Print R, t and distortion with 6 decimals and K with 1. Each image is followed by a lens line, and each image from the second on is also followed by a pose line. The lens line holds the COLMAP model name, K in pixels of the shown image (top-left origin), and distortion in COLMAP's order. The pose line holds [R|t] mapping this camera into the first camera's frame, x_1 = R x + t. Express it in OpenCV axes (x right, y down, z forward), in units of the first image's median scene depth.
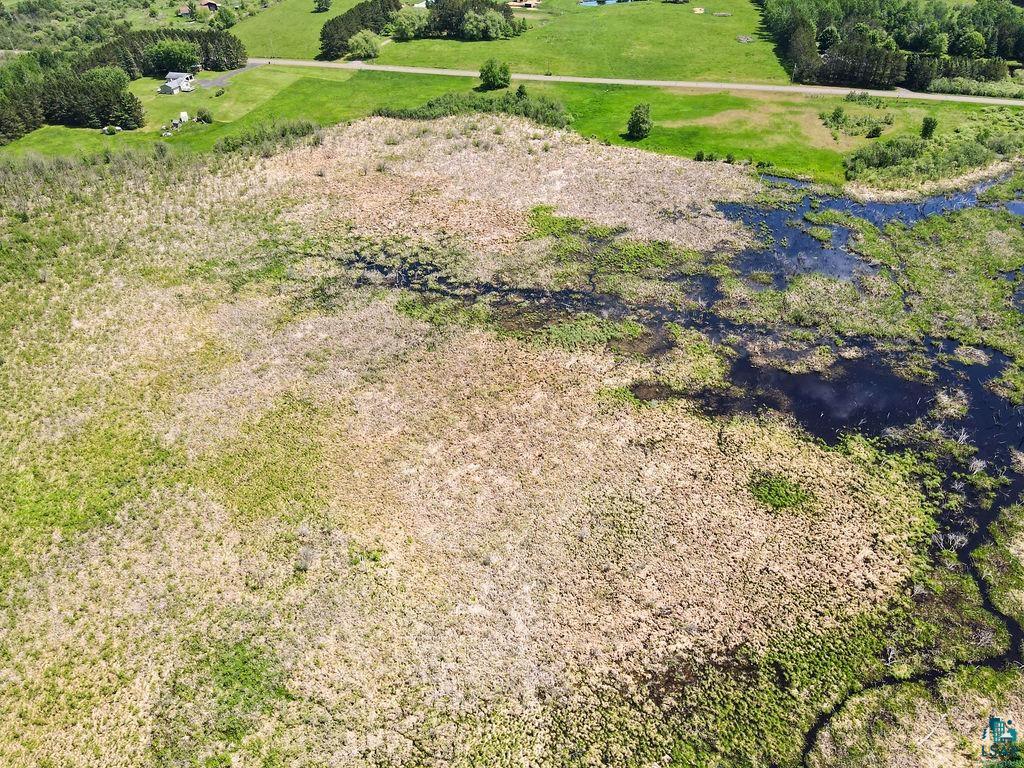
lens RADIAL K [[754.7, 0, 512.0], [0, 754.7, 384.0], [0, 0, 1]] dist [-0.005830, 0.038187]
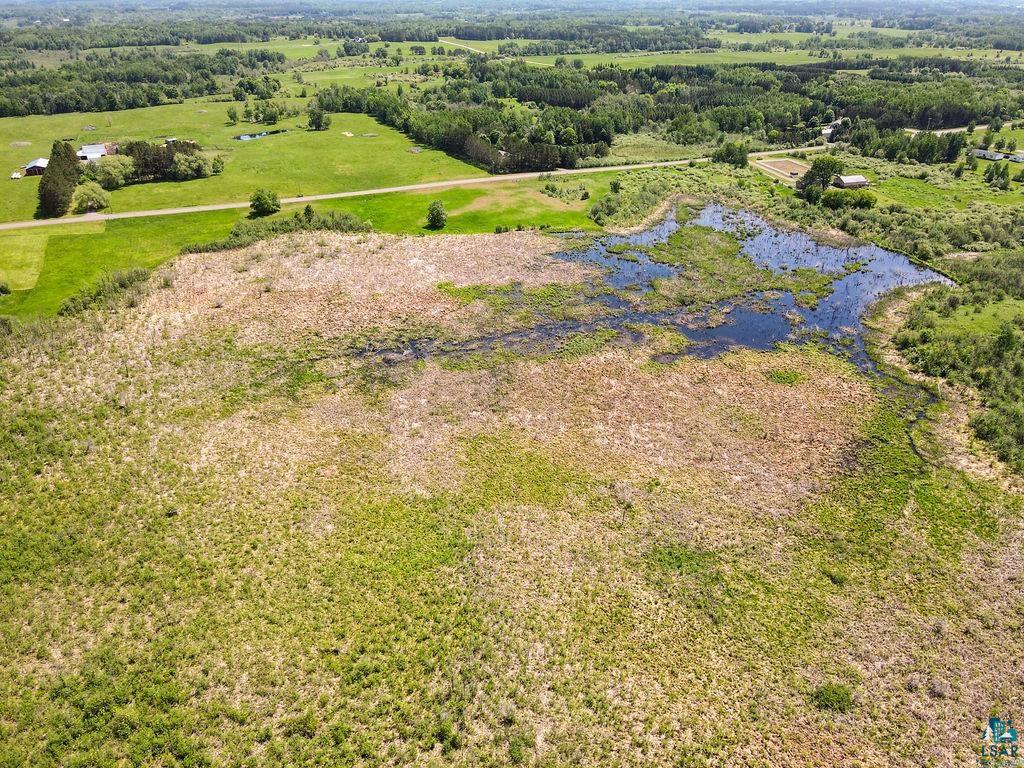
lens RADIAL K [[754.7, 0, 512.0], [0, 754.7, 384.0], [0, 0, 1]] dist [-0.005830, 0.038187]
pose [[0.792919, -0.277052, 0.542699, -0.468348], [0.350708, 0.935844, -0.034652, 0.001706], [-0.498281, 0.217805, 0.839212, -0.048106]]
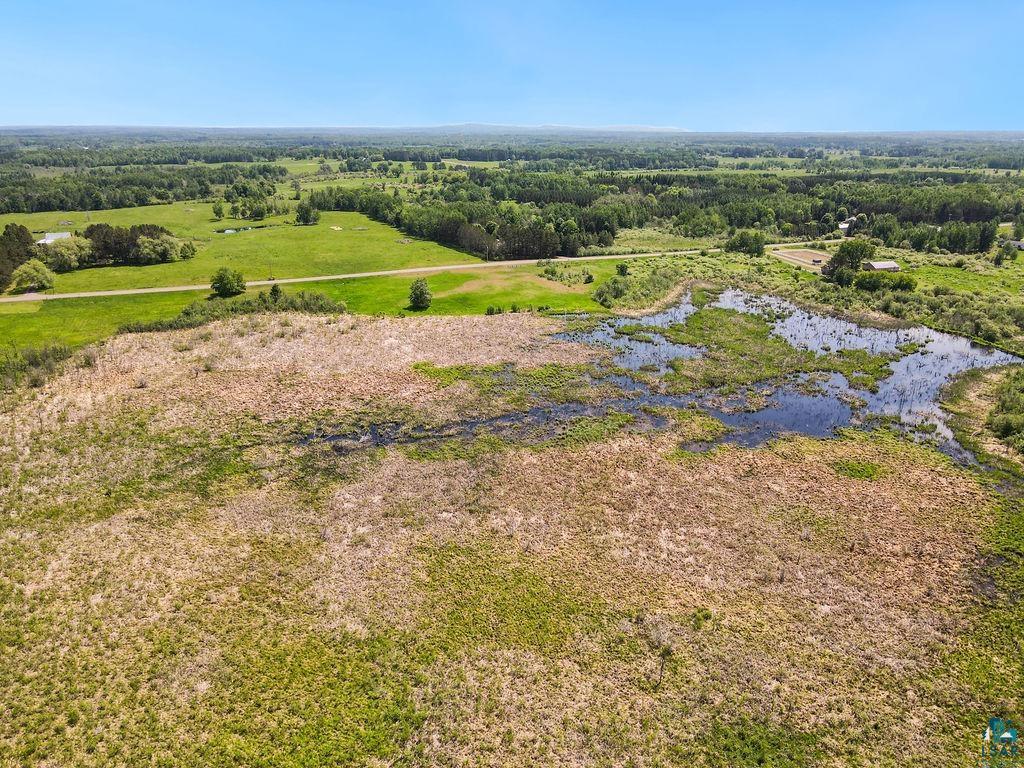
lens RADIAL K [[754.7, 0, 512.0], [0, 754.7, 384.0], [0, 0, 1]] dist [-0.005830, 0.038187]
pose [[0.795197, -0.184770, 0.577514, -0.366582], [0.347013, 0.919722, -0.183558, 0.019049], [-0.497236, 0.346369, 0.795478, 0.102012]]
